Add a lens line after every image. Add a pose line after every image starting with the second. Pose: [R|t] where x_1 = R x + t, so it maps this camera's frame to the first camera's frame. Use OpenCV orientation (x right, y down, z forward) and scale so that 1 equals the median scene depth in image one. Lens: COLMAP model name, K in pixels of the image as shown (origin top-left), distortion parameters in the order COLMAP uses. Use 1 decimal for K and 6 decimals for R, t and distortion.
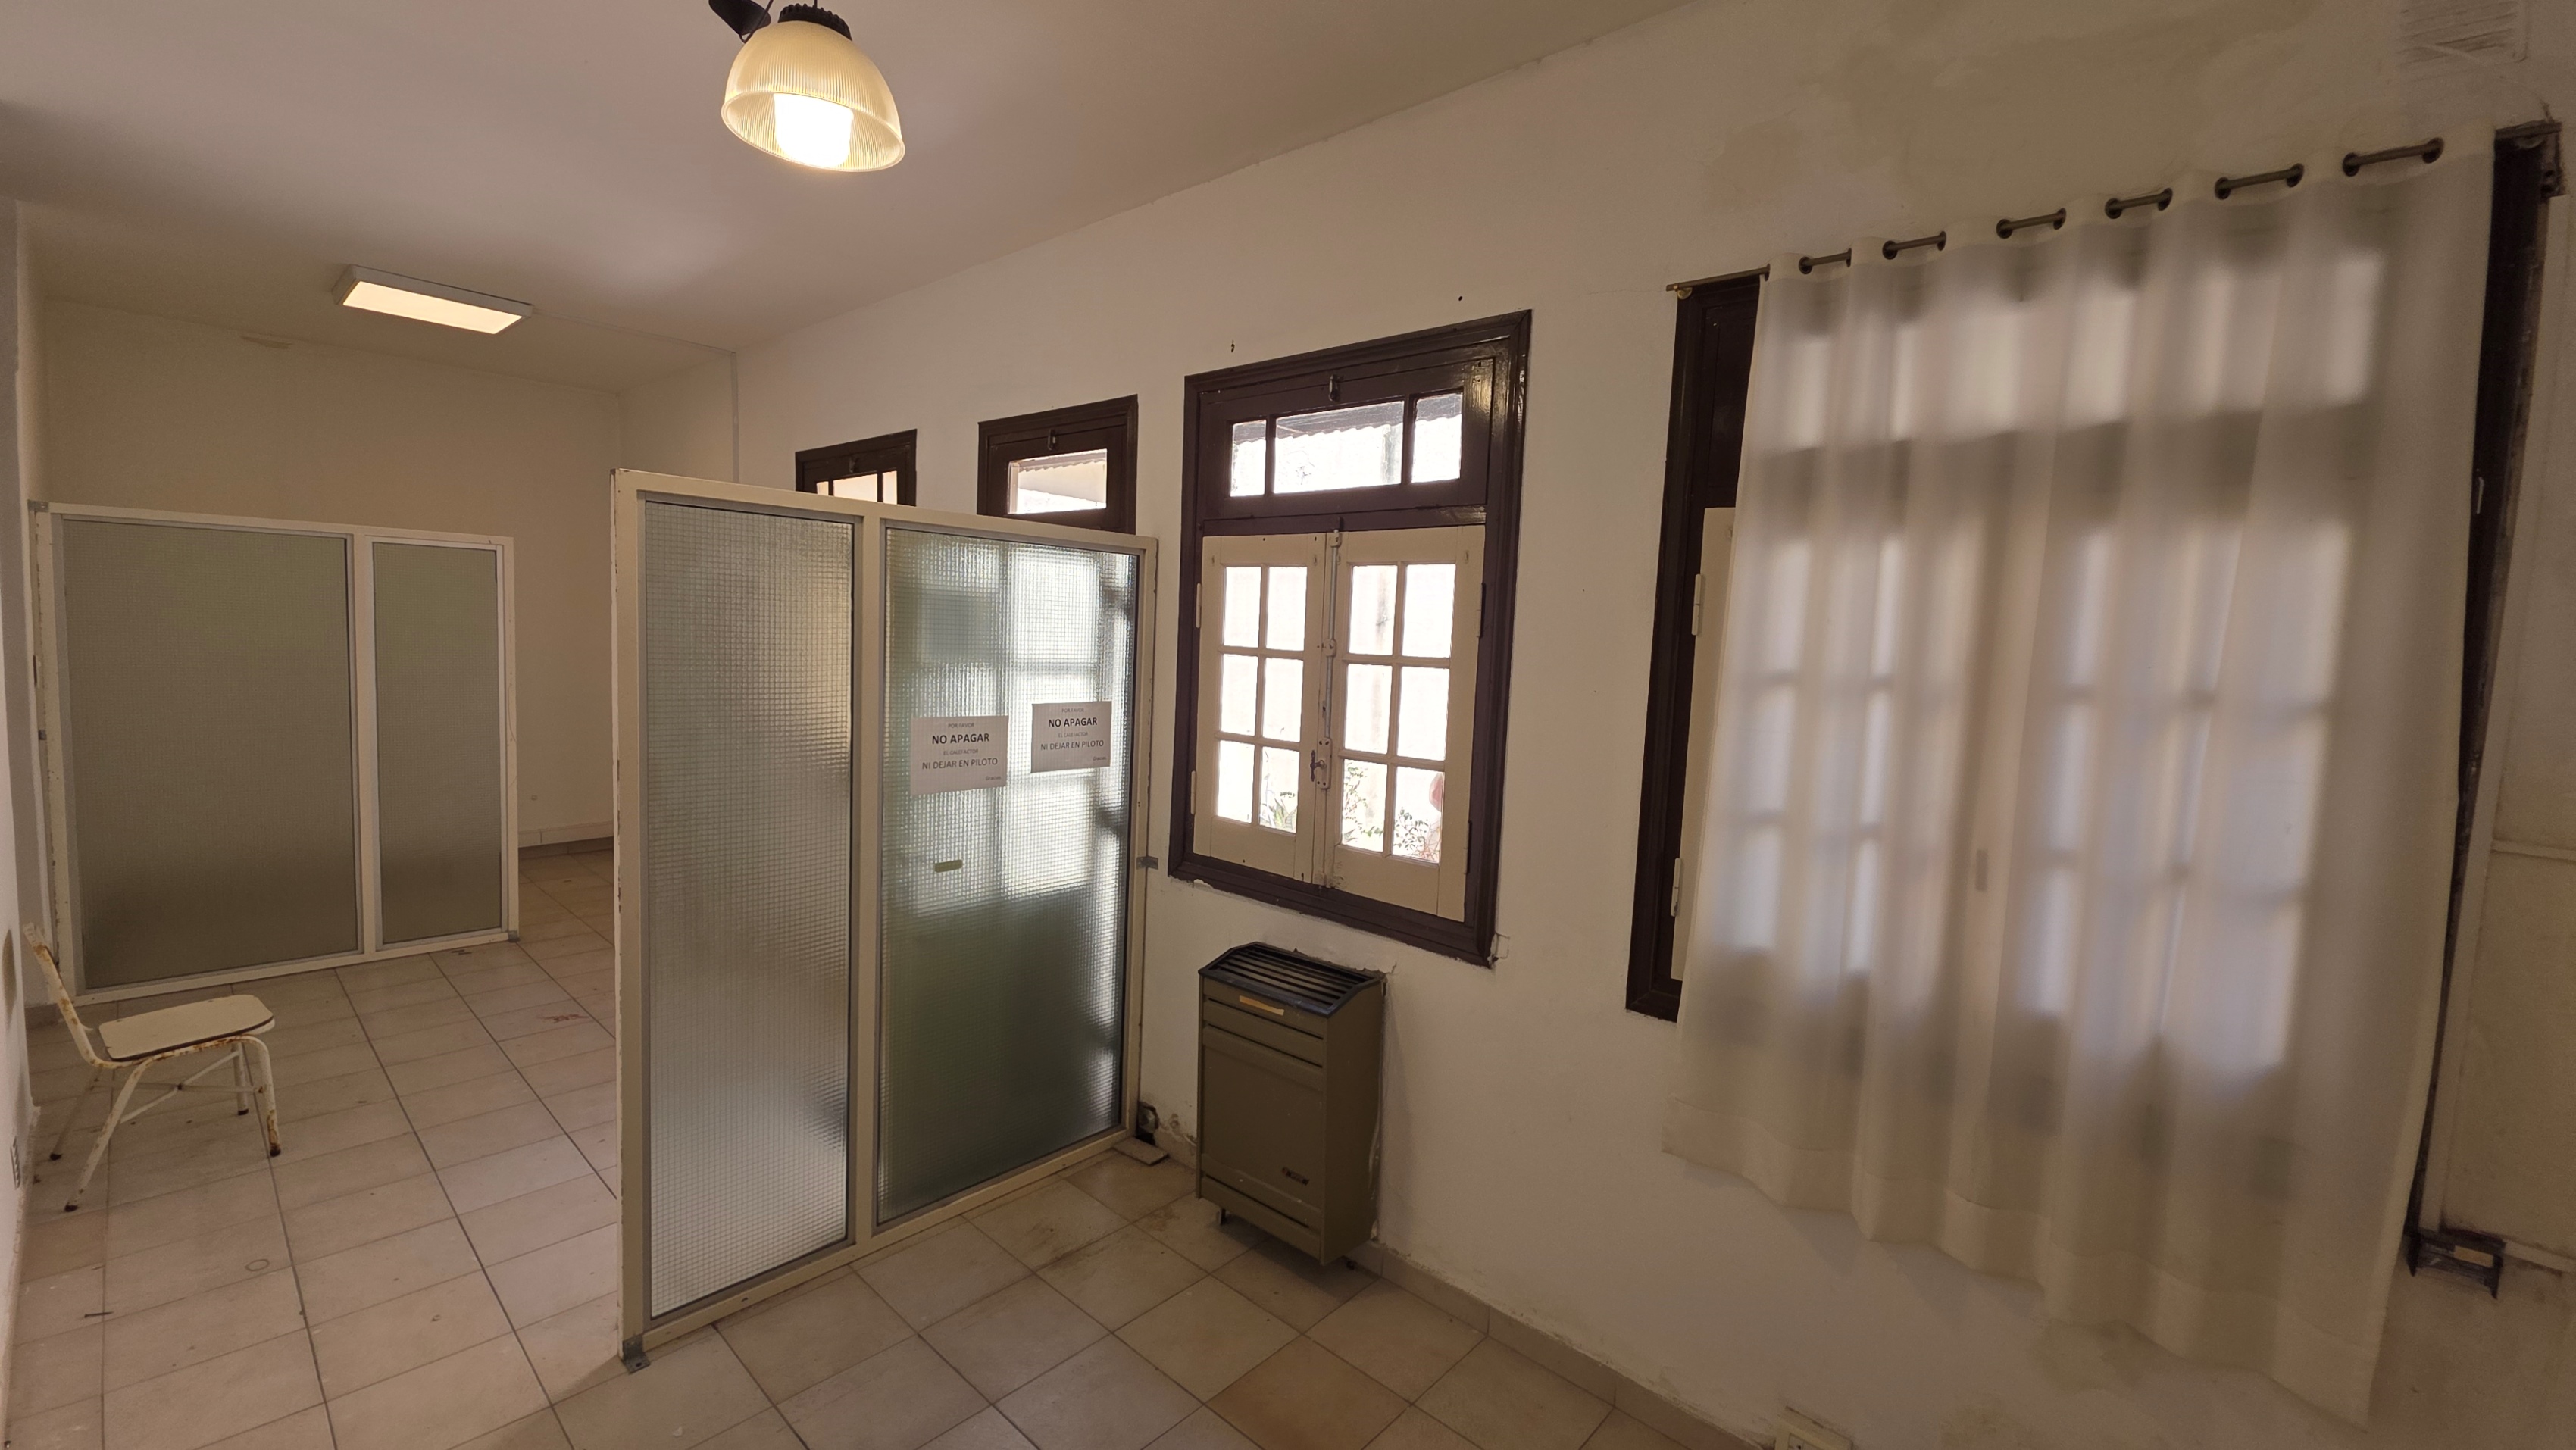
lens RADIAL K [[1030.1, 0, 1294.5], [0, 1030.1, 713.0], [0, 0, 1]] dist [0.012293, -0.008633]
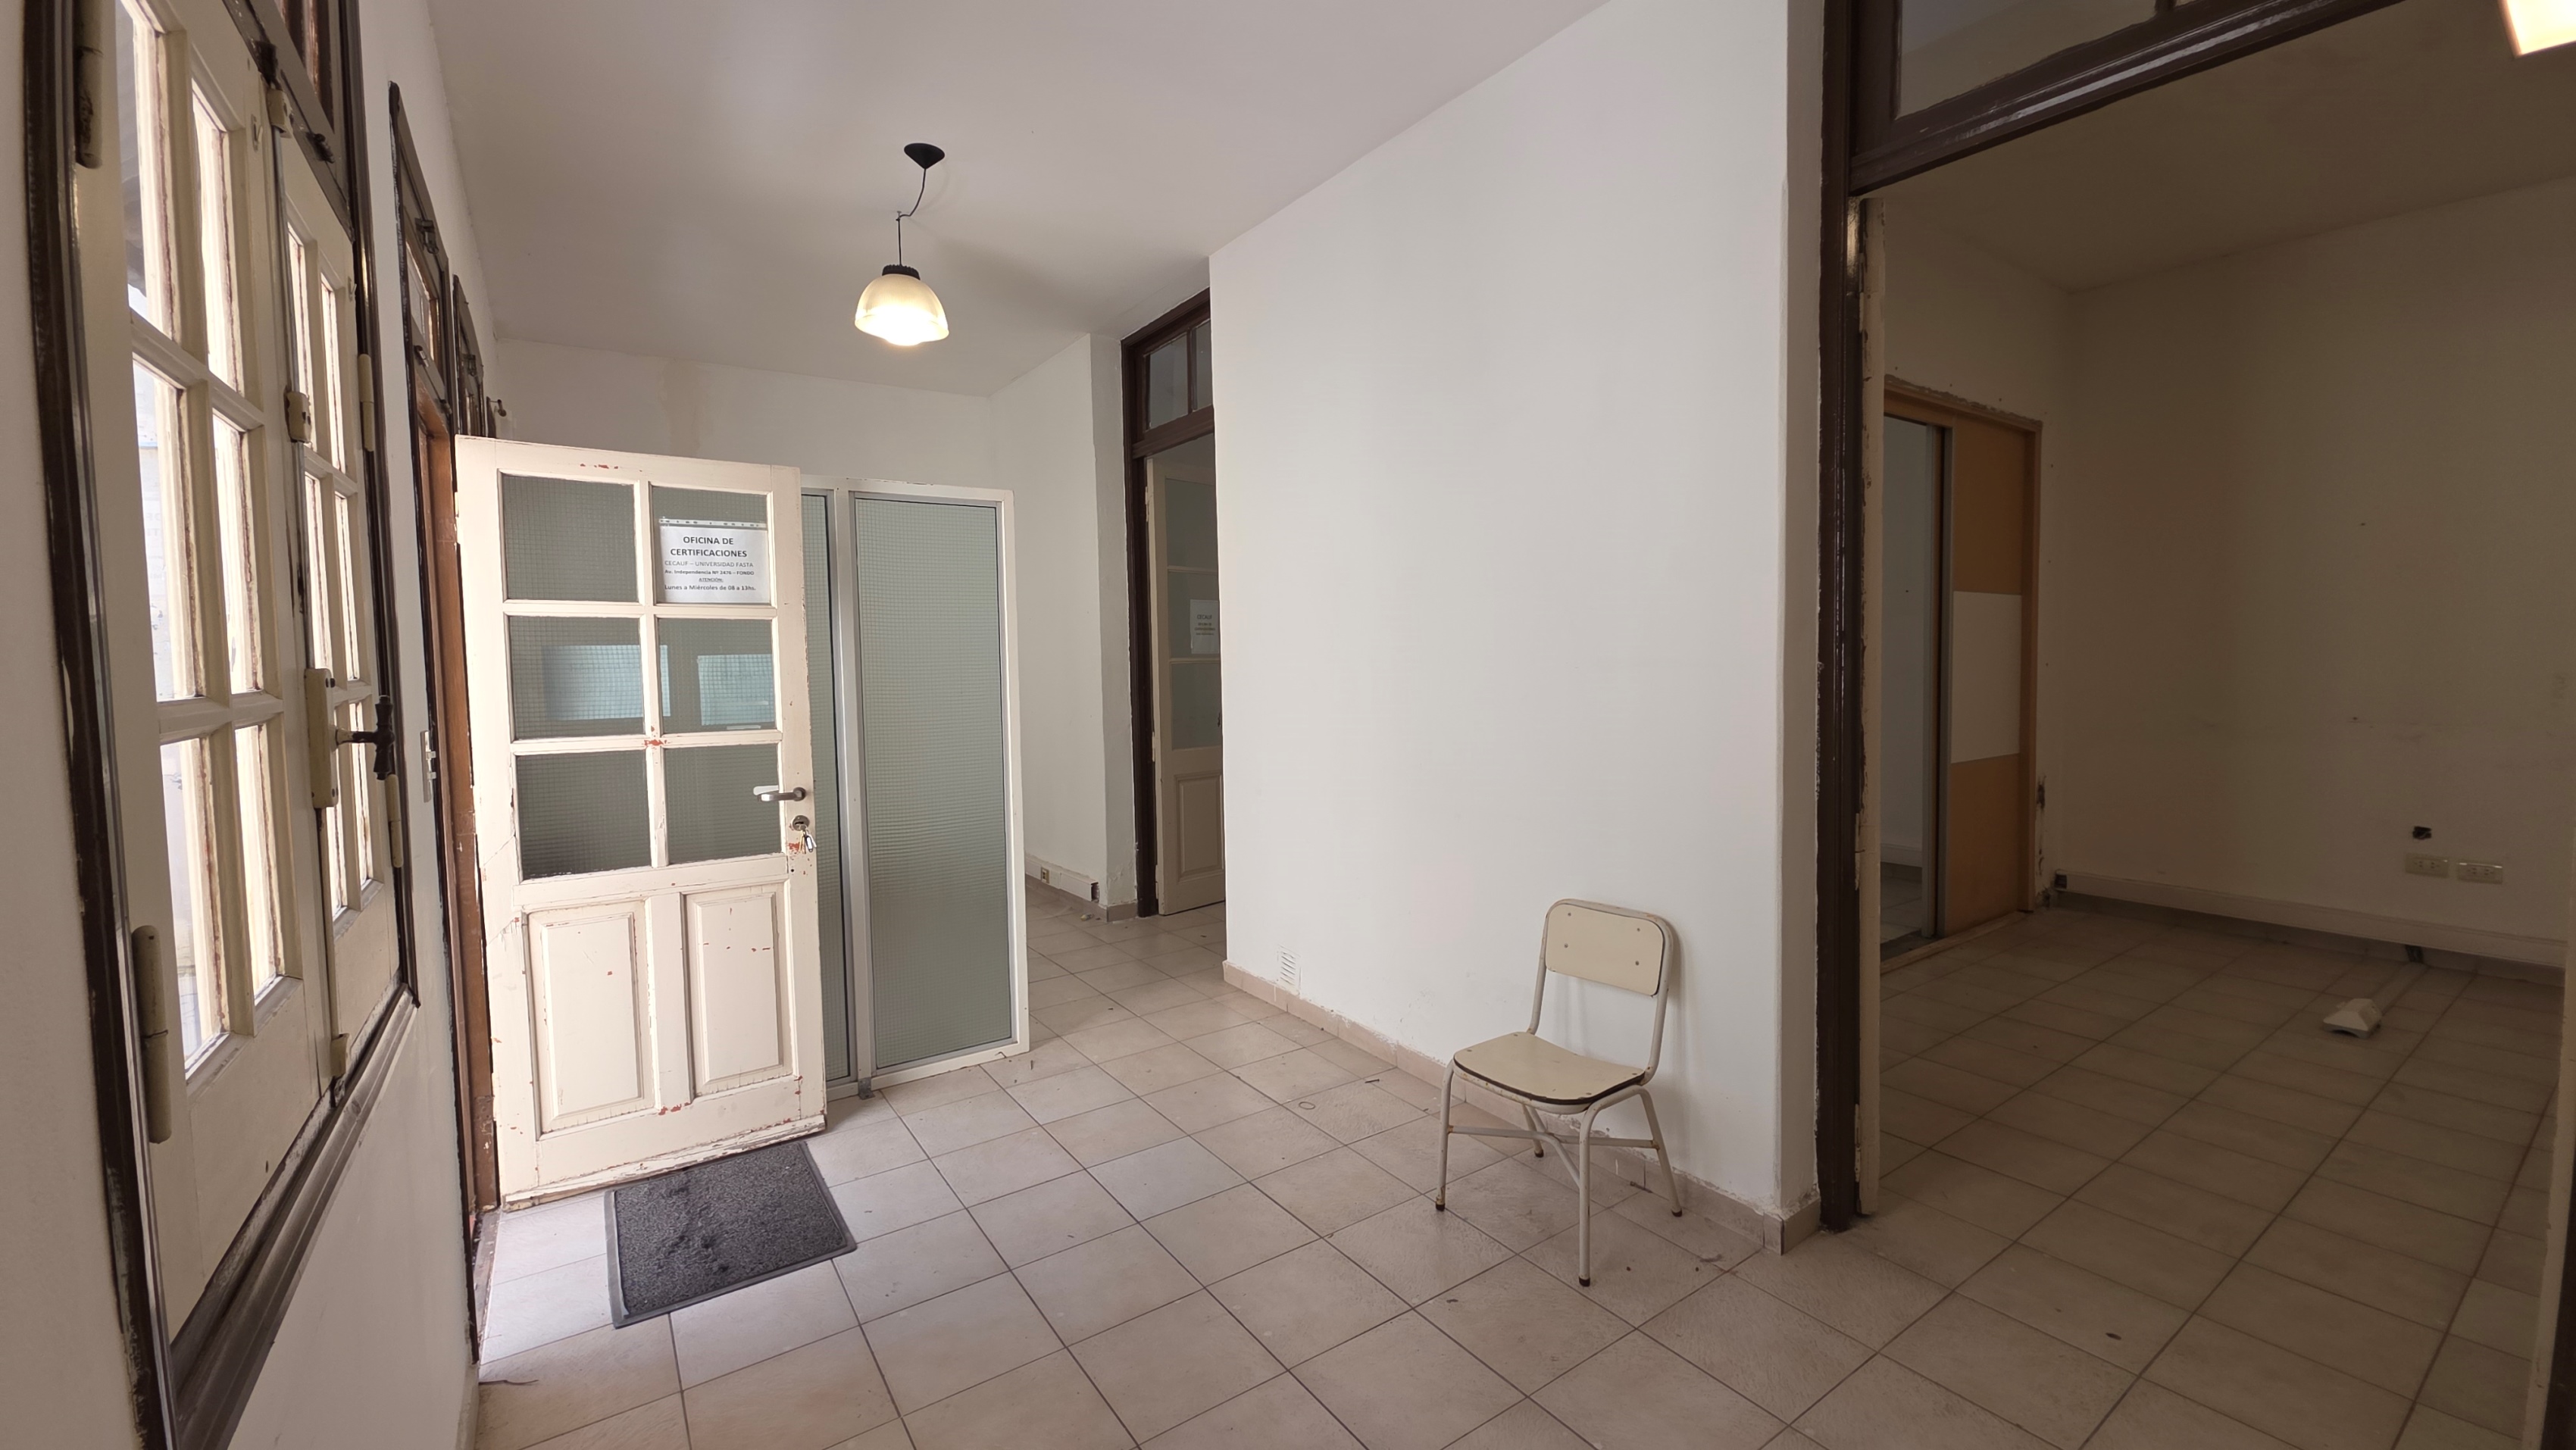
lens RADIAL K [[1030.1, 0, 1284.1], [0, 1030.1, 710.0], [0, 0, 1]] dist [0.012293, -0.008633]
pose [[-0.971826, -0.042587, 0.231820, -1.263364], [-0.010044, 0.990131, 0.139787, -0.106131], [-0.235485, 0.133520, -0.962662, 2.164086]]
